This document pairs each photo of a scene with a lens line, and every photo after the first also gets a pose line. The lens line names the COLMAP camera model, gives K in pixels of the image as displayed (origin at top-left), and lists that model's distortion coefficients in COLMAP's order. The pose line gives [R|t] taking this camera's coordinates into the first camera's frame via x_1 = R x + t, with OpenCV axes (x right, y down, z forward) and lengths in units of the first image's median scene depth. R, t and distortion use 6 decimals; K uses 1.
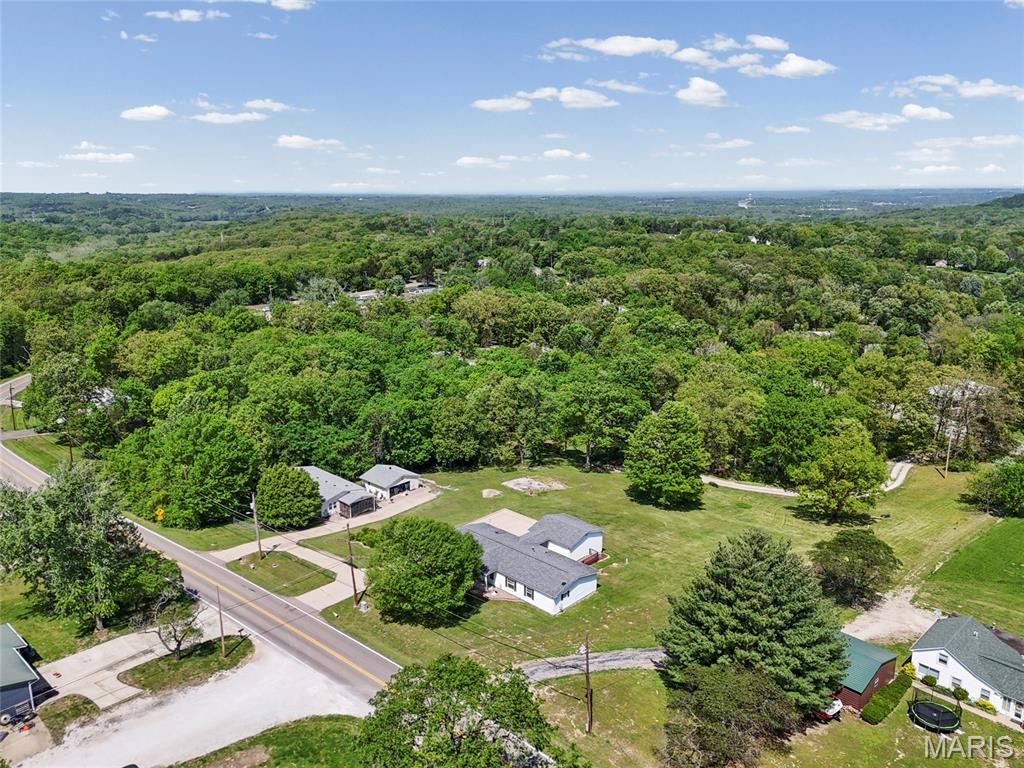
lens RADIAL K [[753.4, 0, 509.3], [0, 753.4, 368.4], [0, 0, 1]] dist [0.085055, -0.084898]
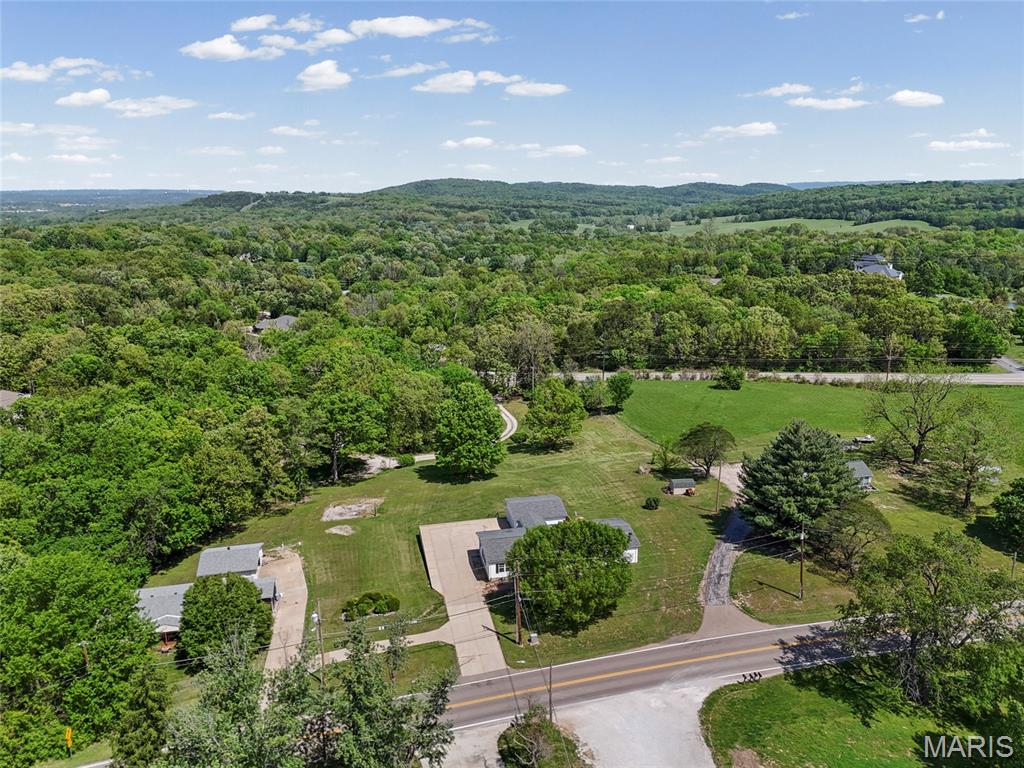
lens RADIAL K [[751.7, 0, 510.1], [0, 751.7, 384.7], [0, 0, 1]] dist [0.084491, -0.087565]
pose [[0.564492, -0.208779, 0.798598, -0.586976], [0.192984, 0.974052, 0.118237, -0.066831], [-0.802562, 0.087373, 0.590136, 0.307459]]
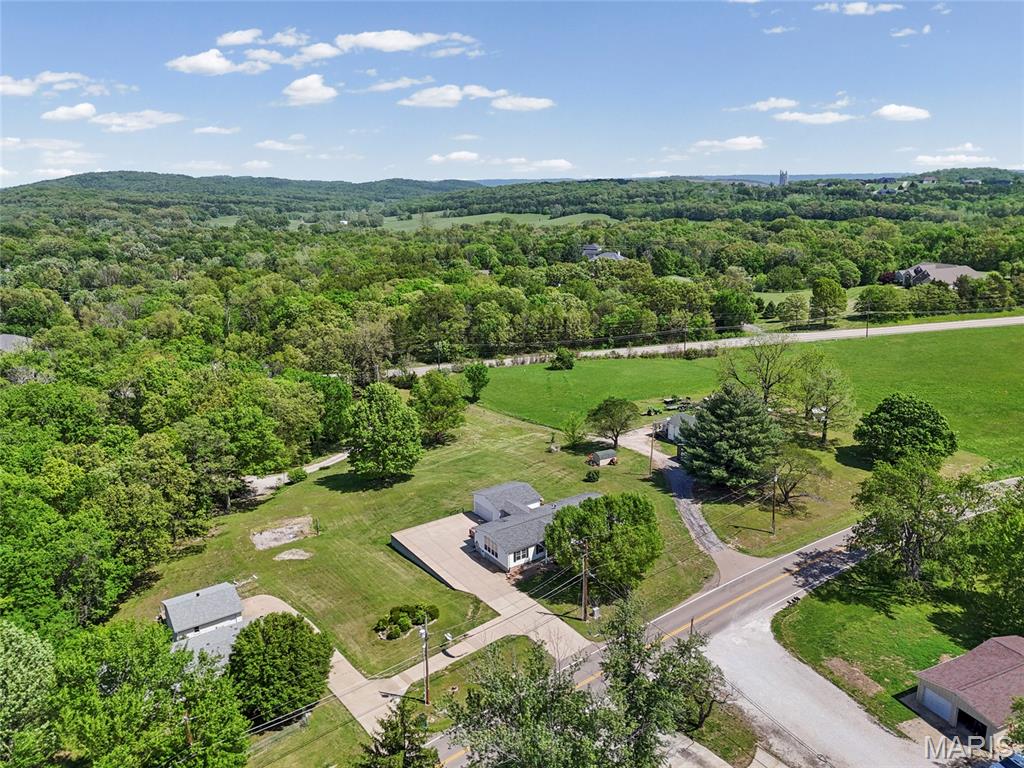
lens RADIAL K [[751.7, 0, 510.1], [0, 751.7, 384.7], [0, 0, 1]] dist [0.084491, -0.087565]
pose [[0.209331, -0.252885, 0.944579, -0.699289], [0.230110, 0.951593, 0.203767, -0.119776], [-0.950384, 0.174702, 0.257389, 0.543281]]
